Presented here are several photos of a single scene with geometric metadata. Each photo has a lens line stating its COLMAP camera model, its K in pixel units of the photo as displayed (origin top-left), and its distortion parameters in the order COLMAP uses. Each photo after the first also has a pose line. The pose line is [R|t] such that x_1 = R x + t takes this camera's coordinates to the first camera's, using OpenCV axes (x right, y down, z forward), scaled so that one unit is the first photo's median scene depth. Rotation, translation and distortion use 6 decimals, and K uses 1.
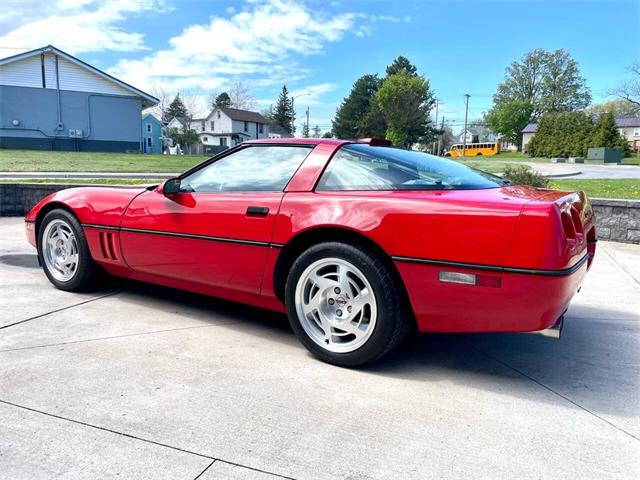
lens RADIAL K [[484.8, 0, 325.2], [0, 484.8, 235.5], [0, 0, 1]] dist [0.082555, -0.109239]
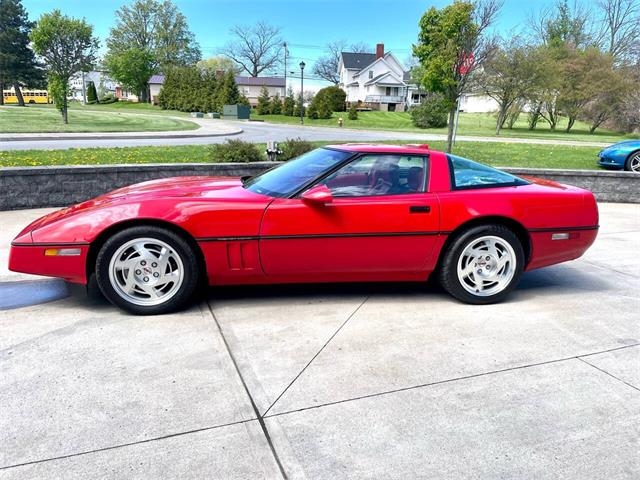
lens RADIAL K [[484.8, 0, 318.8], [0, 484.8, 242.9], [0, 0, 1]] dist [0.082555, -0.109239]
pose [[0.741794, -0.156705, 0.652062, -1.025440], [0.081314, 0.986159, 0.144492, -0.145683], [-0.665679, -0.054161, 0.744270, 0.163033]]
